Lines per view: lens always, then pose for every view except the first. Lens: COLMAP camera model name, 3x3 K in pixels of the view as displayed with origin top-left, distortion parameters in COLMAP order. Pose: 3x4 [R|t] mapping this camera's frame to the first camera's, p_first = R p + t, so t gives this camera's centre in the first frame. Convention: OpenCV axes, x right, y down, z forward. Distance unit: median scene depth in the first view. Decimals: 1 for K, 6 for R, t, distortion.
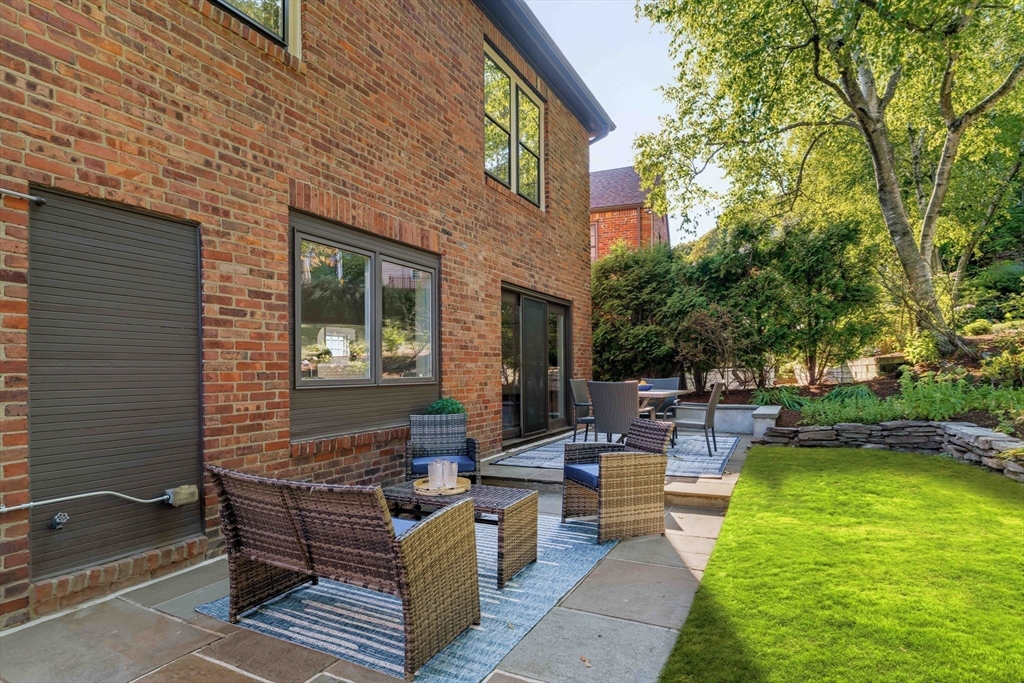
lens RADIAL K [[542.2, 0, 500.4], [0, 542.2, 365.4], [0, 0, 1]] dist [-0.017532, 0.006007]
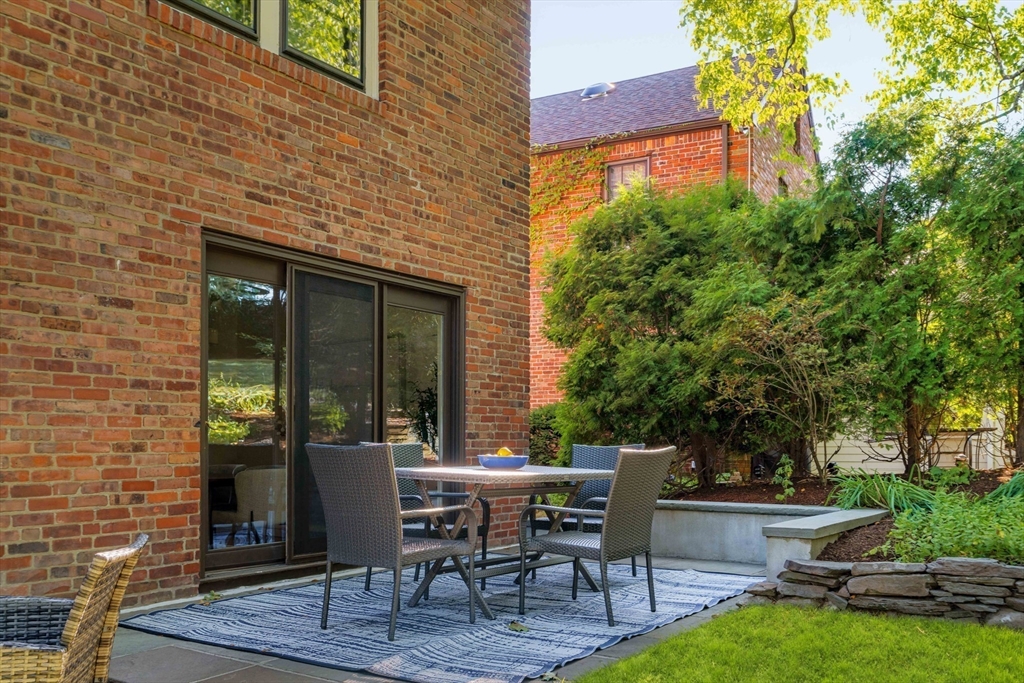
lens RADIAL K [[878.0, 0, 509.9], [0, 878.0, 440.5], [0, 0, 1]] dist [-0.001124, -0.001716]
pose [[0.990821, 0.012828, -0.134570, 0.380585], [-0.011523, 0.999879, 0.010466, 0.016302], [0.134688, -0.008819, 0.990849, 0.293450]]
